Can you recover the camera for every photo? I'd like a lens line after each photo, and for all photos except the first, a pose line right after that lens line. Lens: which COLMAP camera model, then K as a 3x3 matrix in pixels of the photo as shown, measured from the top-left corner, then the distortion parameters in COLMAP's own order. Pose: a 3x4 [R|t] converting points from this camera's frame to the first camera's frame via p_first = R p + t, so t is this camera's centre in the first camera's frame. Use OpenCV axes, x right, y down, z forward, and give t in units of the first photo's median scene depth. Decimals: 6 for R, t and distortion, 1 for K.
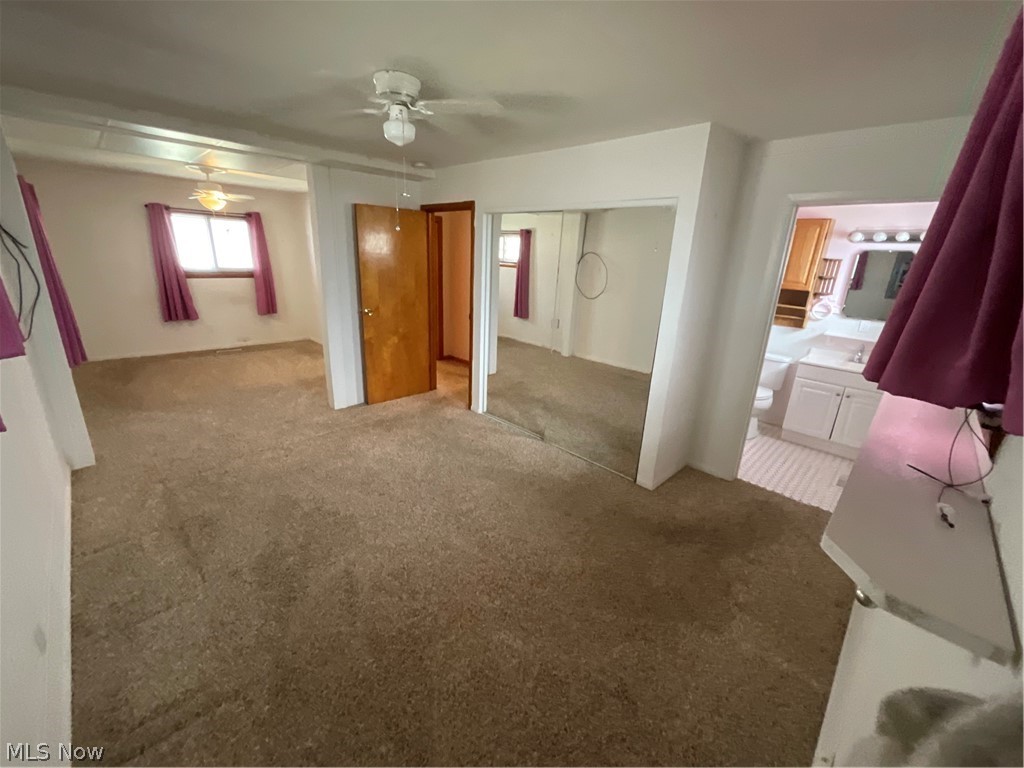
lens RADIAL K [[413.5, 0, 505.9], [0, 413.5, 390.0], [0, 0, 1]] dist [0.000452, -0.000636]
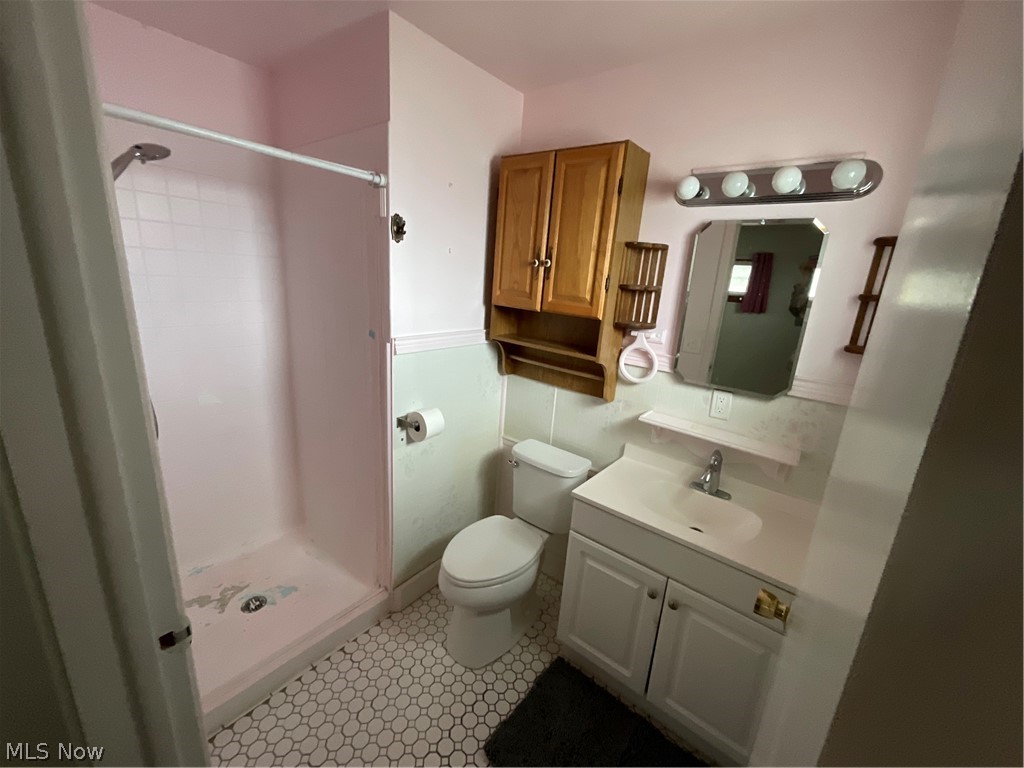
lens RADIAL K [[413.5, 0, 518.0], [0, 413.5, 378.3], [0, 0, 1]] dist [0.000452, -0.000636]
pose [[0.994804, -0.001089, 0.101799, 0.601928], [0.006824, 0.998407, -0.056012, -0.154444], [-0.101575, 0.056416, 0.993227, 0.587071]]
